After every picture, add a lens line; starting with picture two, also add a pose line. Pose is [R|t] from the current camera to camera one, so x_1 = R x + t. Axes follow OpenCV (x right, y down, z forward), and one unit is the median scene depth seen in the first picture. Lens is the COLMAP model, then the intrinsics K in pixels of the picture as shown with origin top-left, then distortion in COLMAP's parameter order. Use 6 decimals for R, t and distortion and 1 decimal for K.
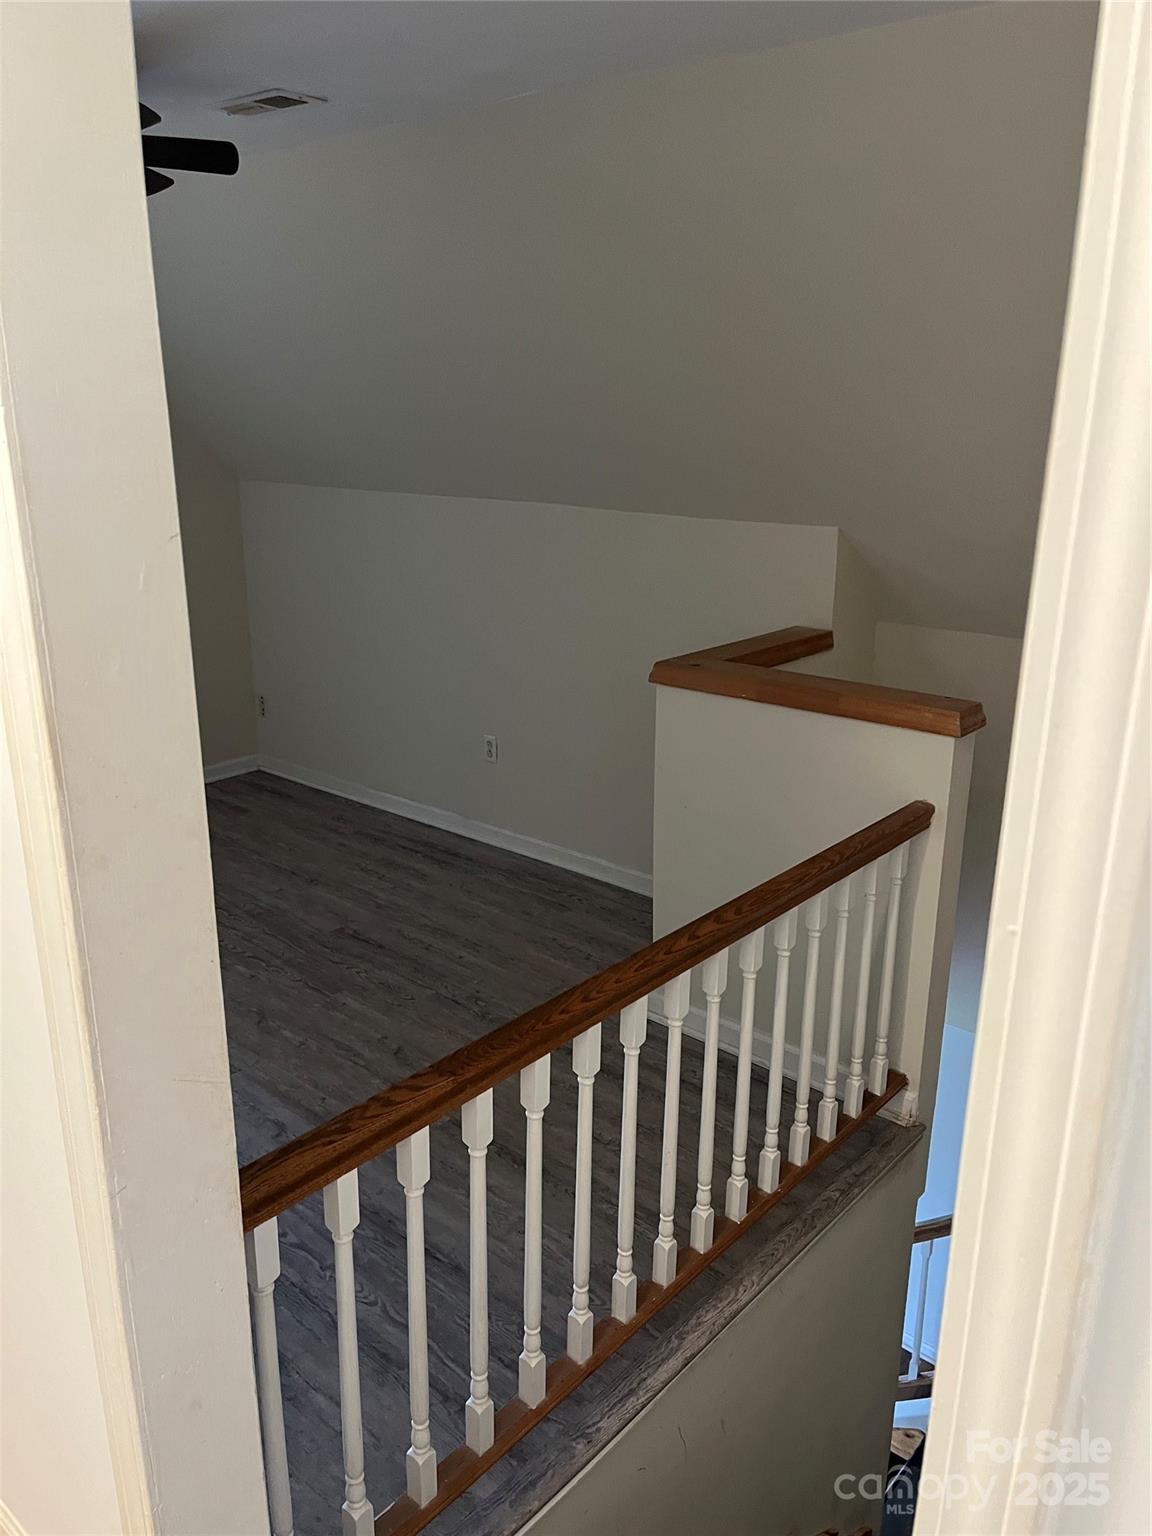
lens RADIAL K [[1156.2, 0, 570.7], [0, 1156.2, 772.3], [0, 0, 1]] dist [0.064950, -0.086459]
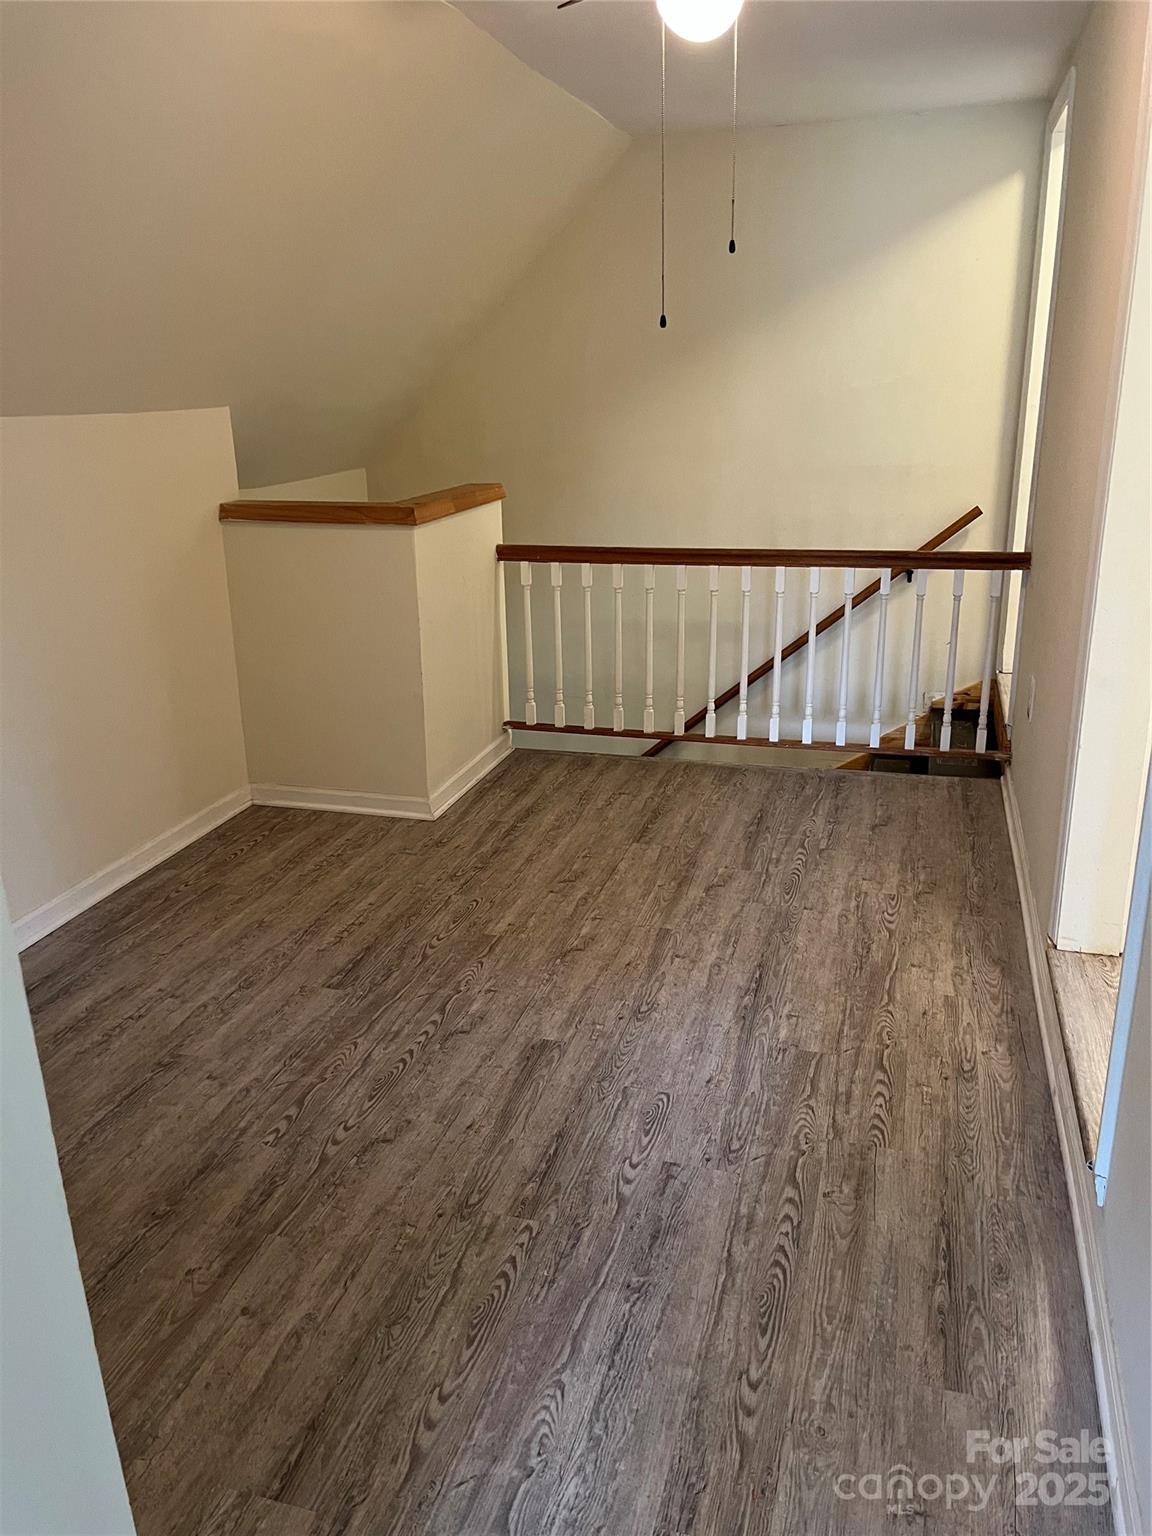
lens RADIAL K [[1156.2, 0, 573.5], [0, 1156.2, 764.3], [0, 0, 1]] dist [0.064950, -0.086459]
pose [[-0.402572, -0.289755, 0.868319, -0.924069], [0.294522, 0.857140, 0.422572, -0.272461], [-0.866714, 0.425855, -0.259721, 1.067039]]
